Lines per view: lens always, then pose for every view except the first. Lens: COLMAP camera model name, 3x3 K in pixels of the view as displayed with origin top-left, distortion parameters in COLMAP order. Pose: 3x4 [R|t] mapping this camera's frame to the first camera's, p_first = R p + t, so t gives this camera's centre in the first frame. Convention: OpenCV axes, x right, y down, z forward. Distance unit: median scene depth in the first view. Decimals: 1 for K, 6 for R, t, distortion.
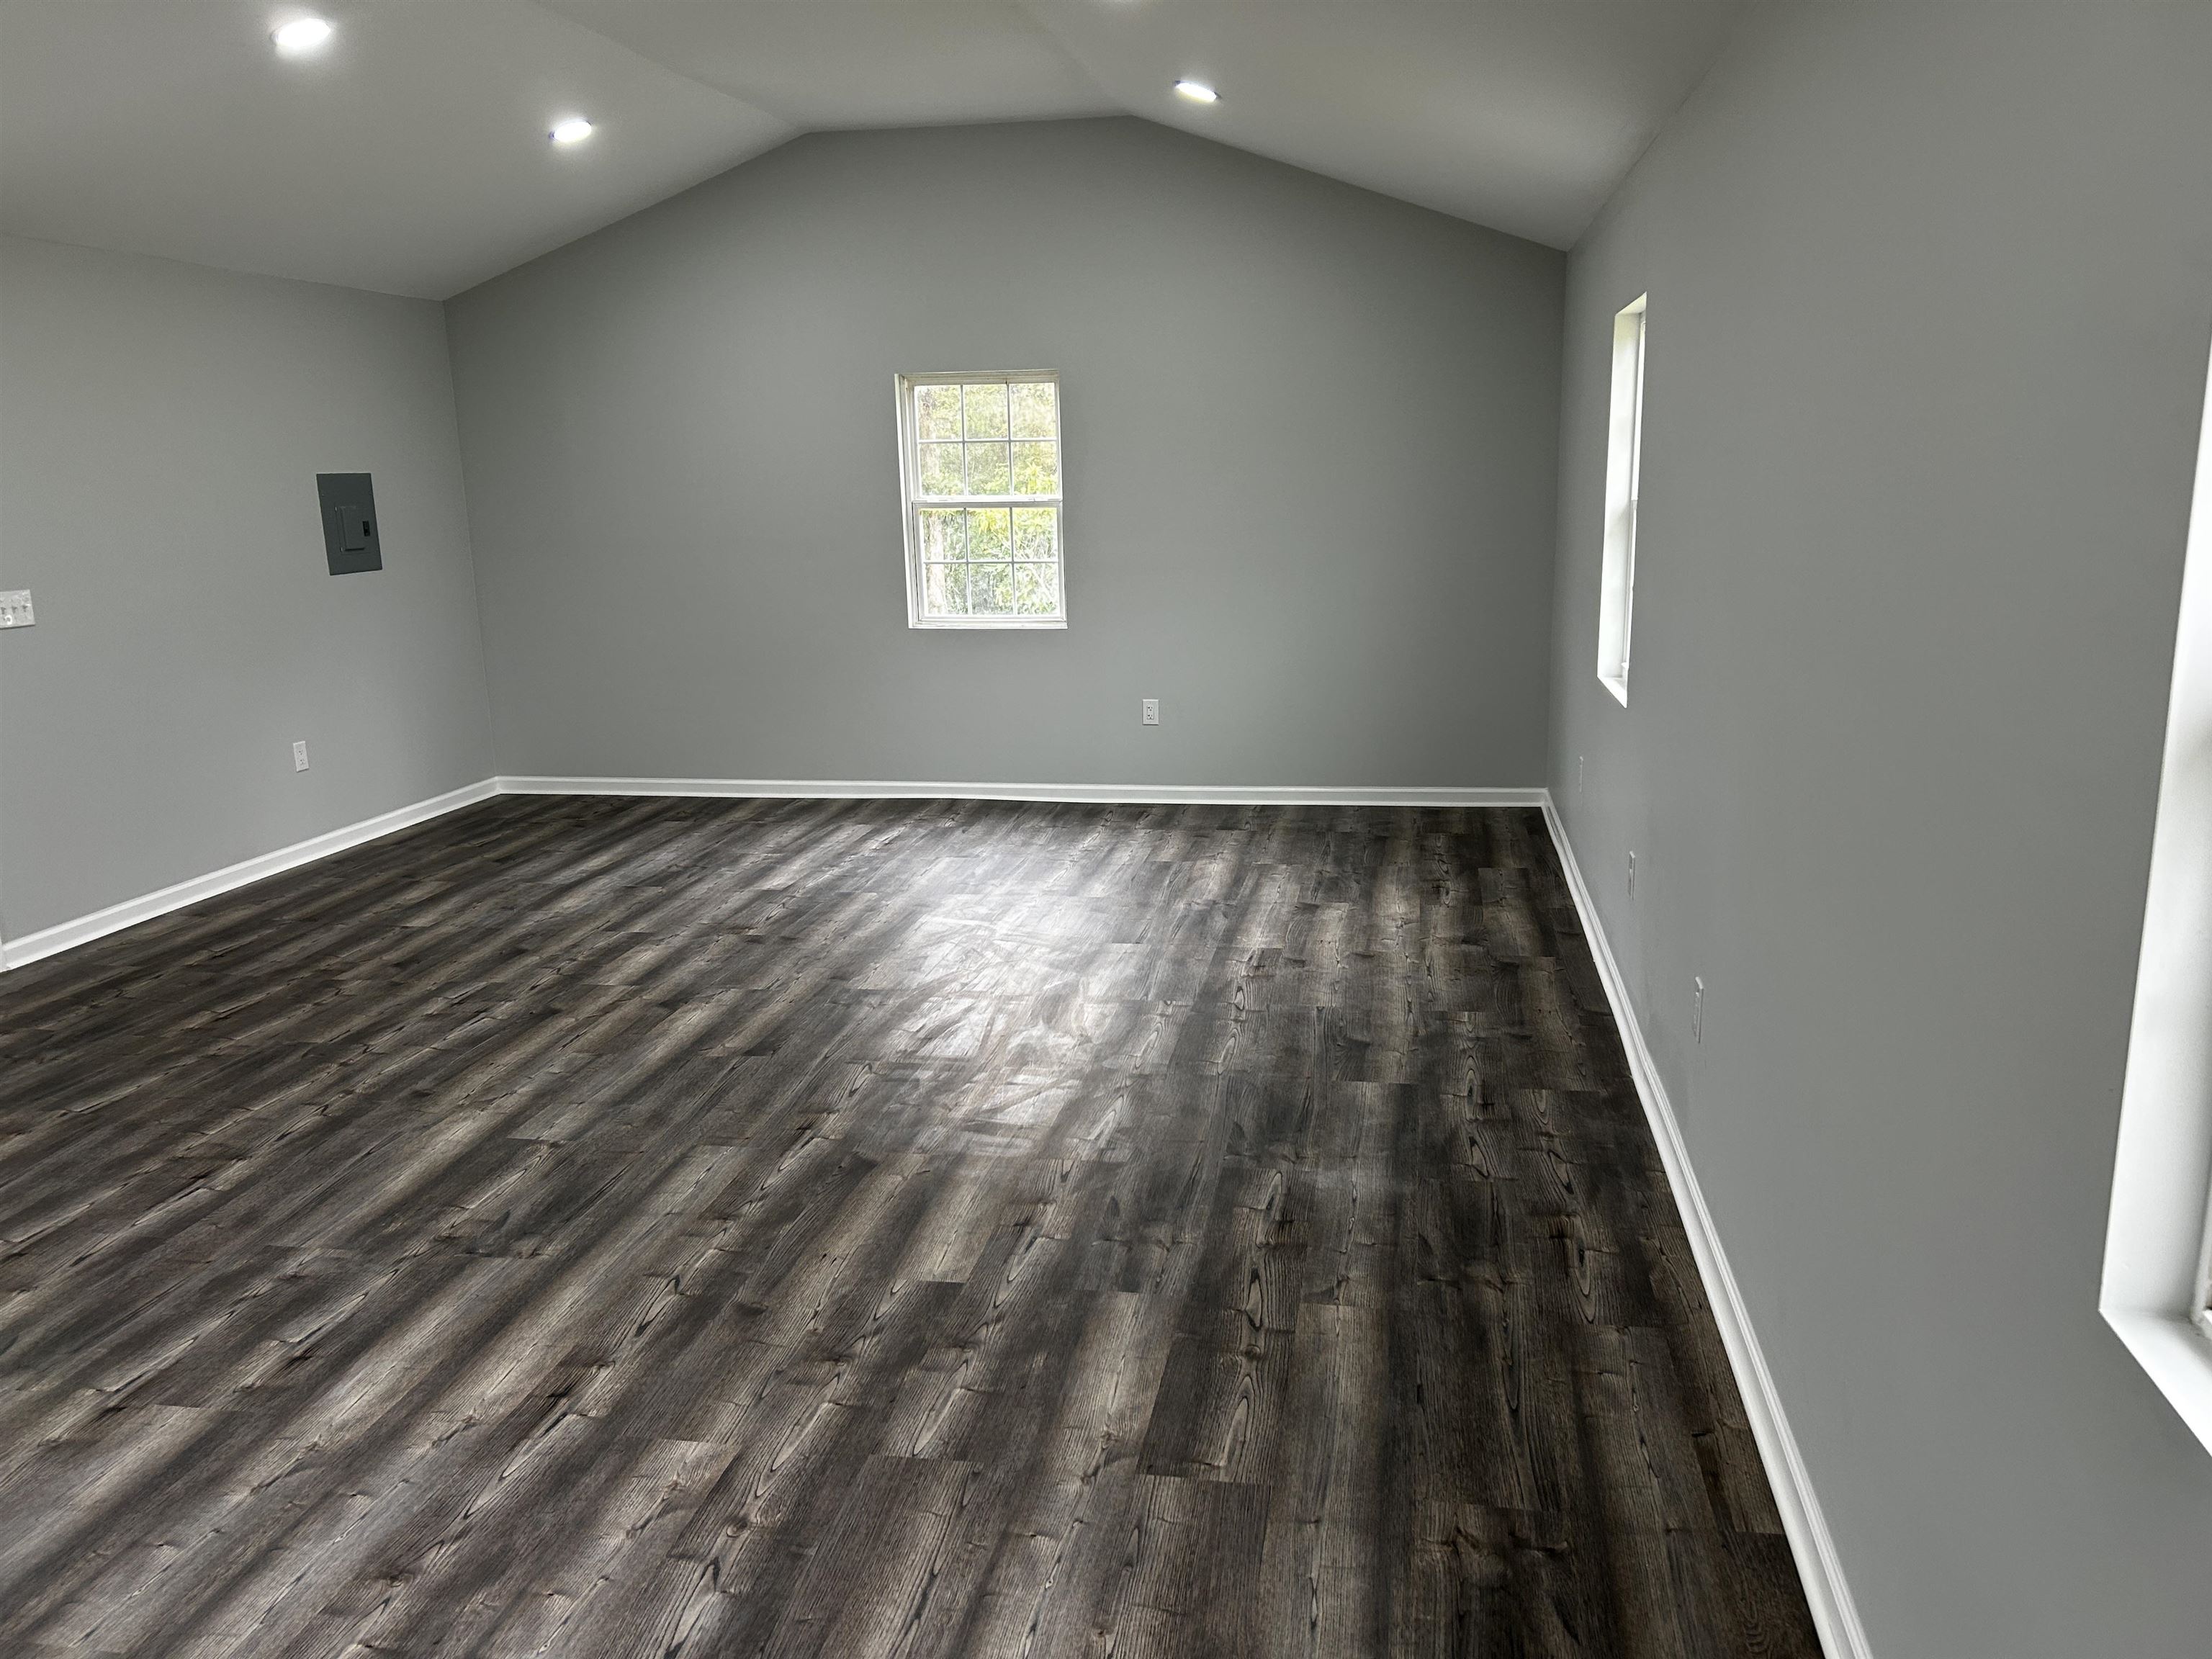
lens RADIAL K [[1662.0, 0, 1114.4], [0, 1662.0, 832.5], [0, 0, 1]] dist [0.048300, -0.045414]
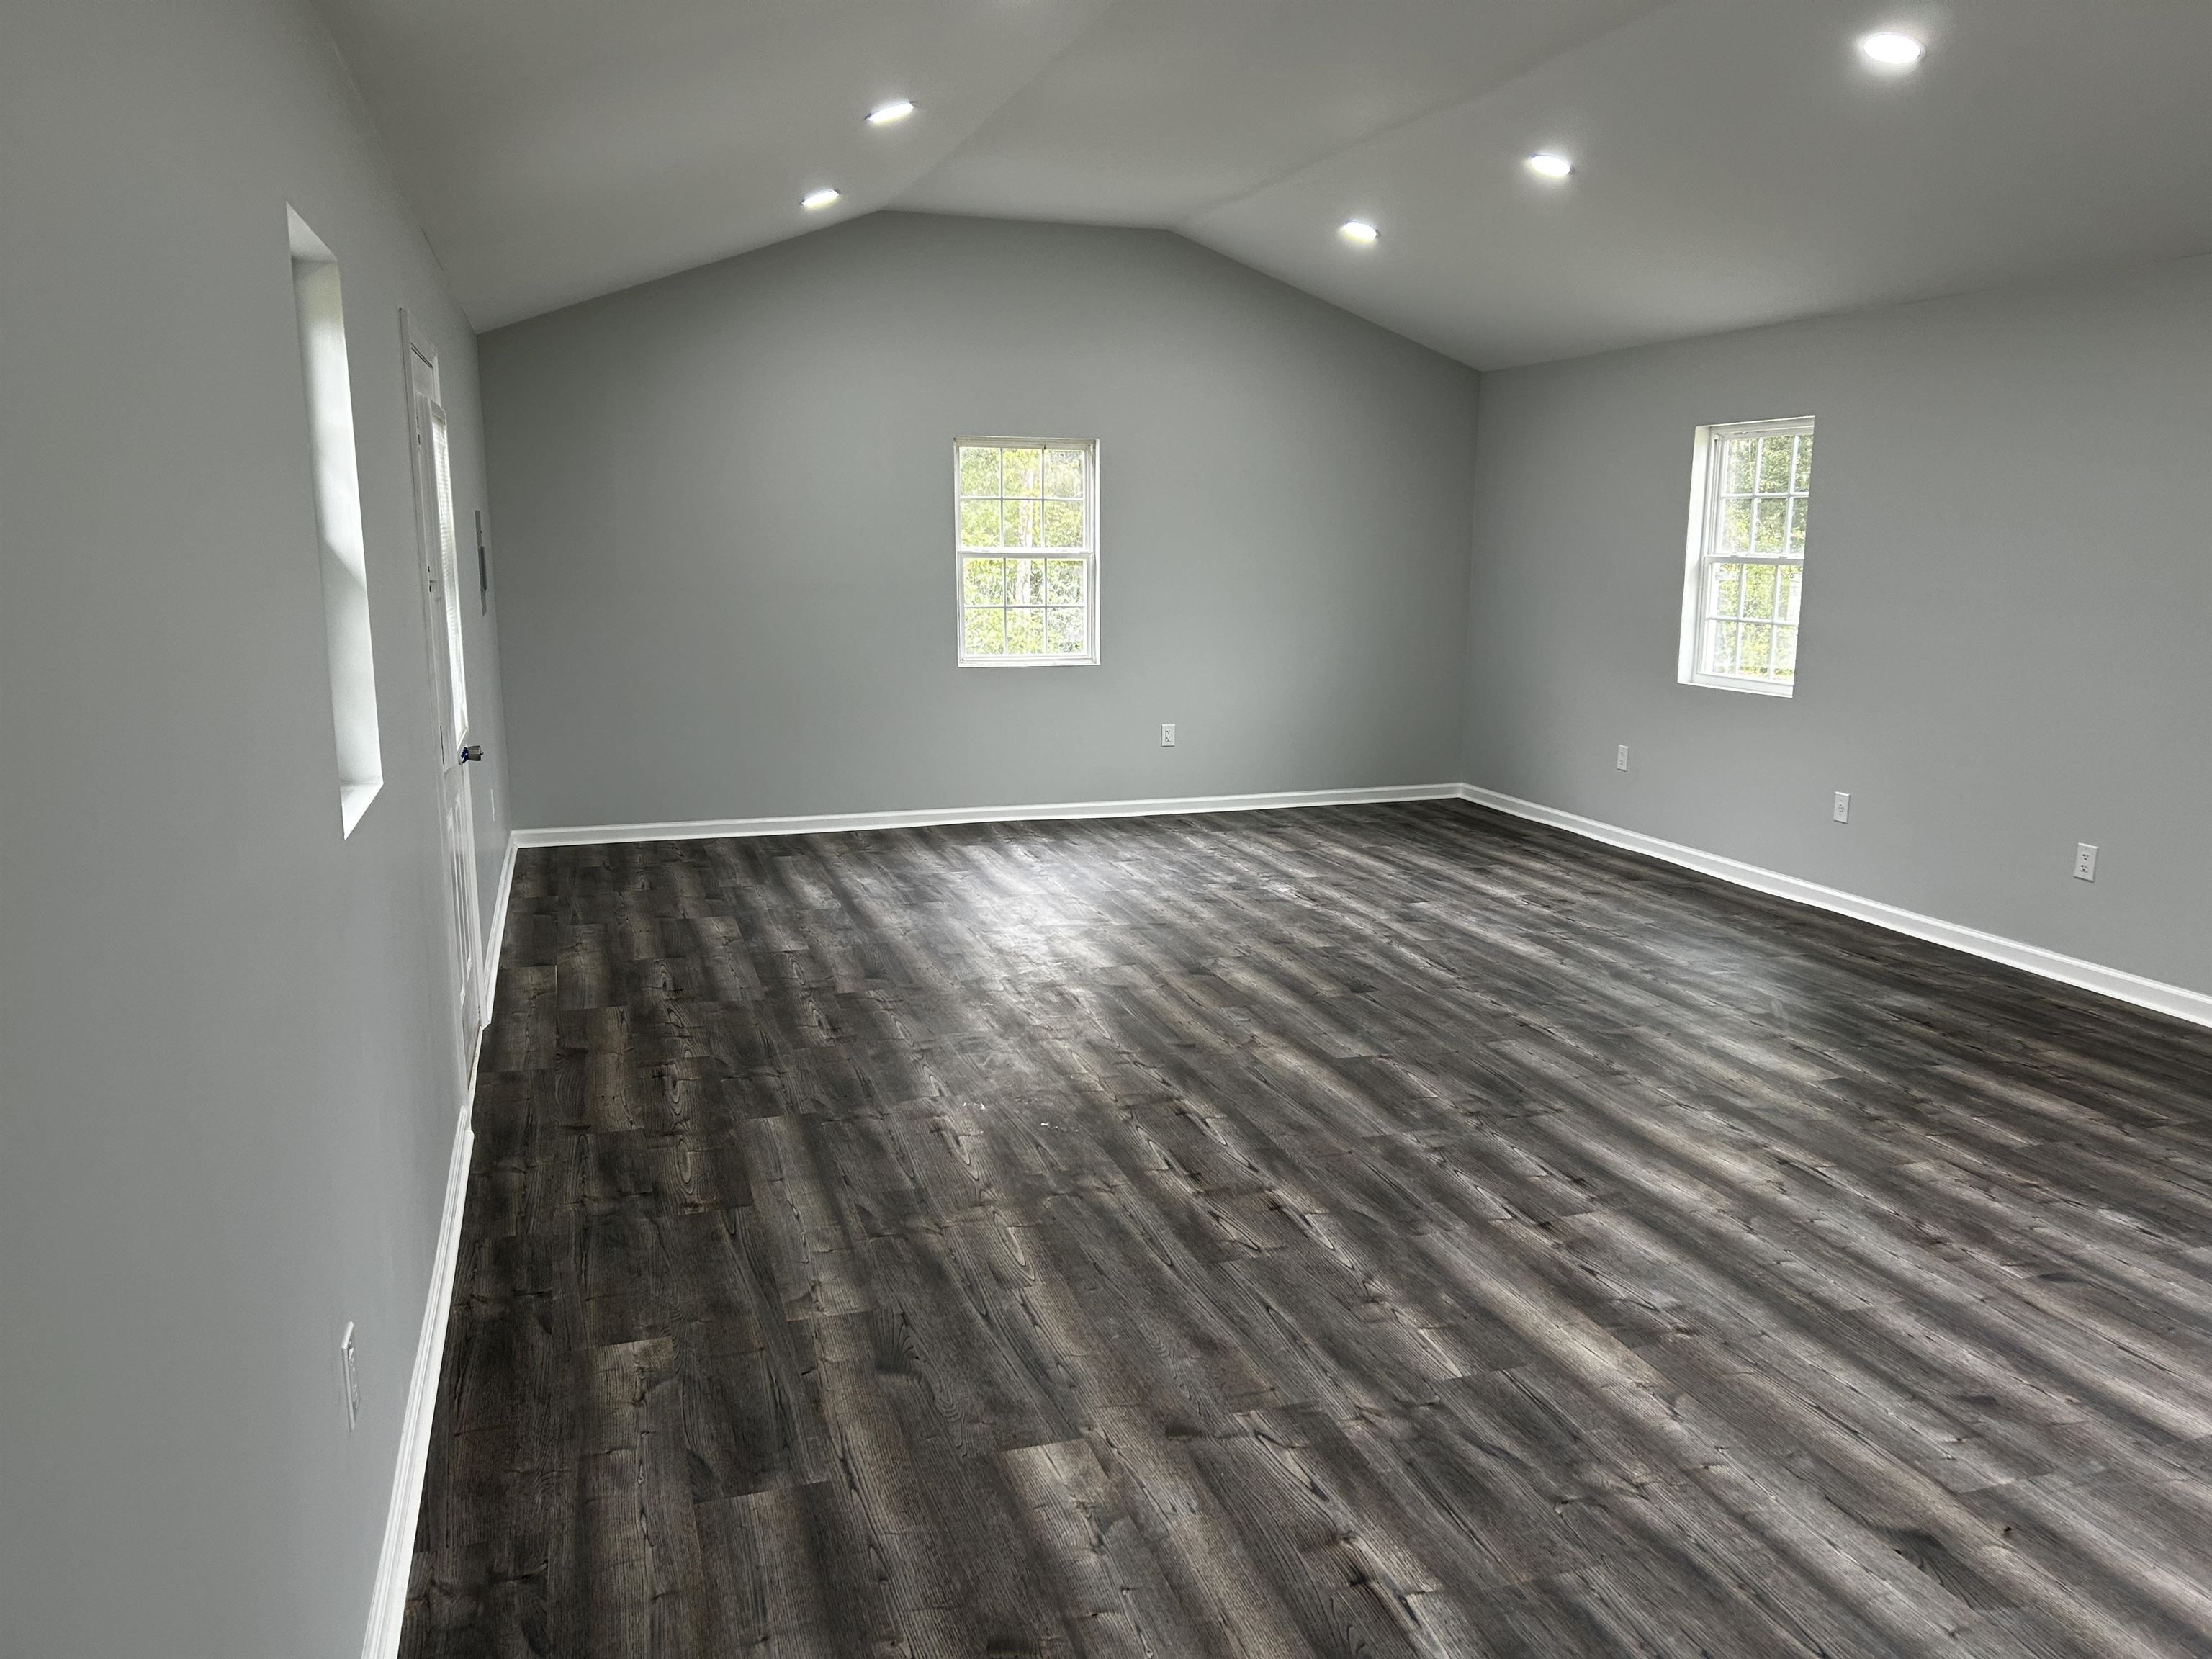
lens RADIAL K [[1654.4, 0, 1106.0], [0, 1654.4, 829.5], [0, 0, 1]] dist [0.054216, -0.050141]
pose [[0.881946, -0.060243, 0.467485, -0.964898], [0.079531, 0.996598, -0.021613, 0.025700], [-0.464592, 0.056241, 0.883737, 0.000391]]
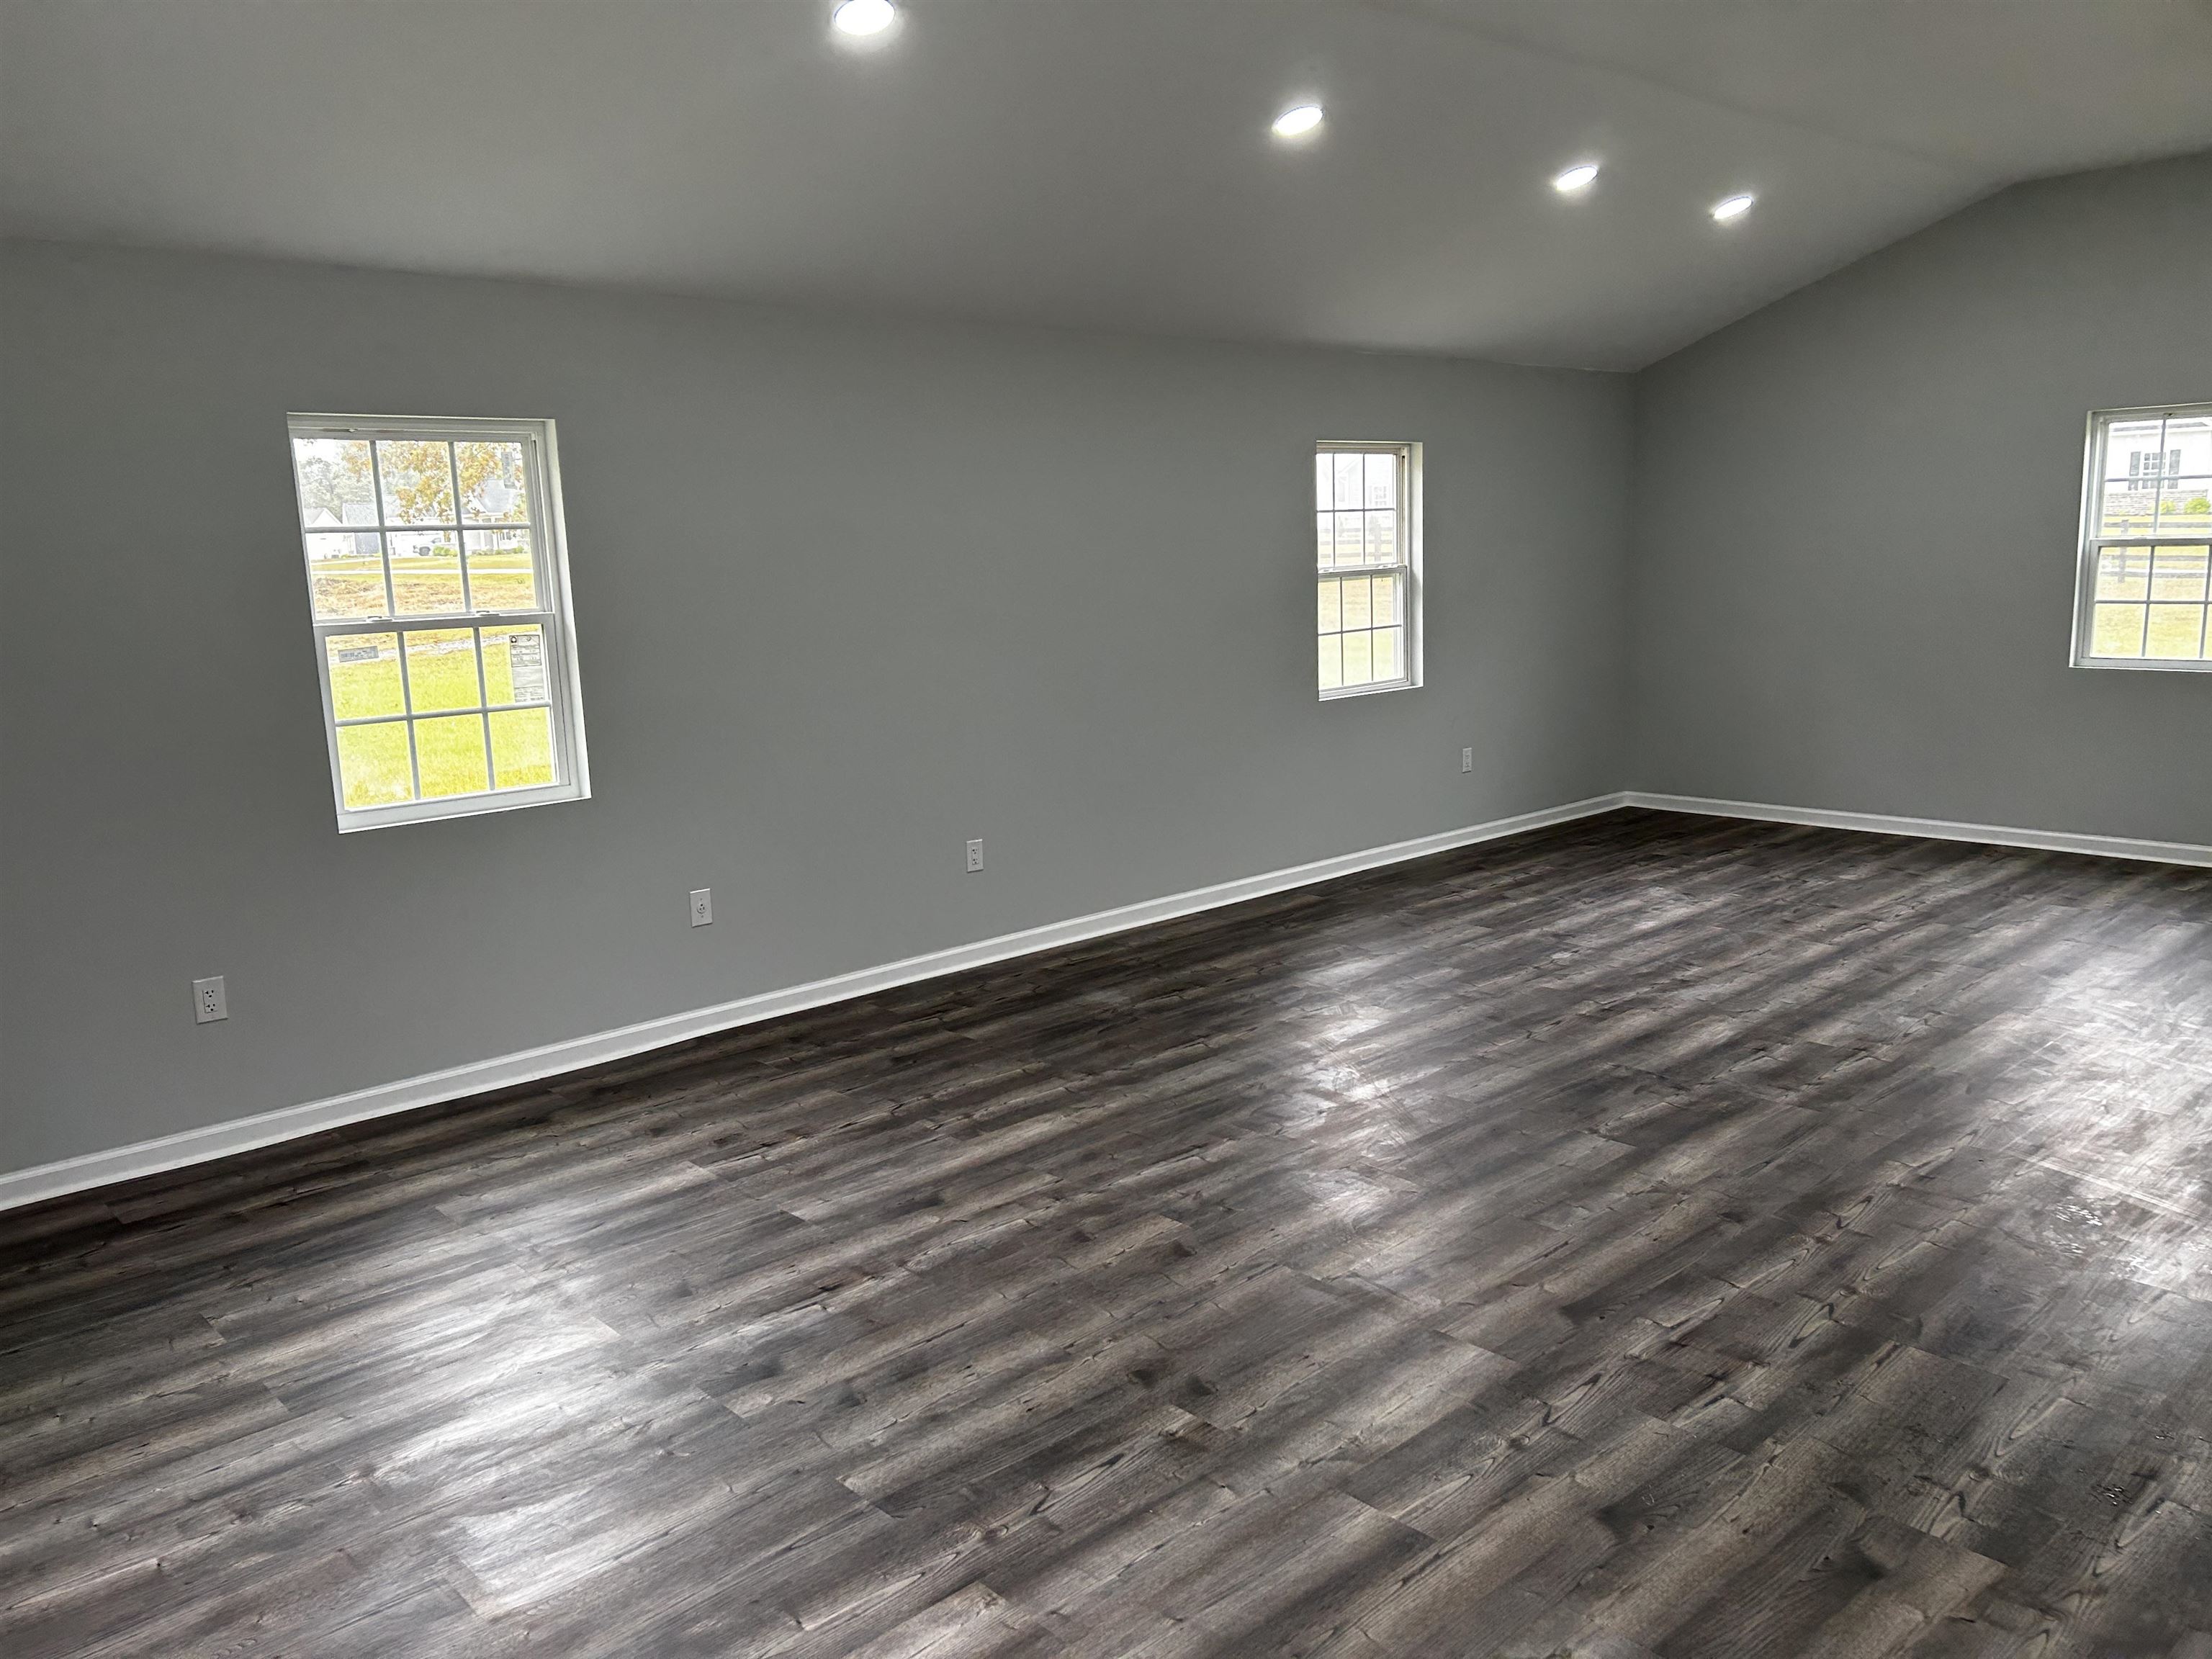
lens RADIAL K [[1677.5, 0, 1066.6], [0, 1677.5, 773.7], [0, 0, 1]] dist [0.020918, -0.025197]
pose [[-0.786066, -0.035483, 0.617124, -0.660094], [0.186130, 0.938430, 0.291042, -0.378887], [-0.589454, 0.343643, -0.731063, 1.730640]]
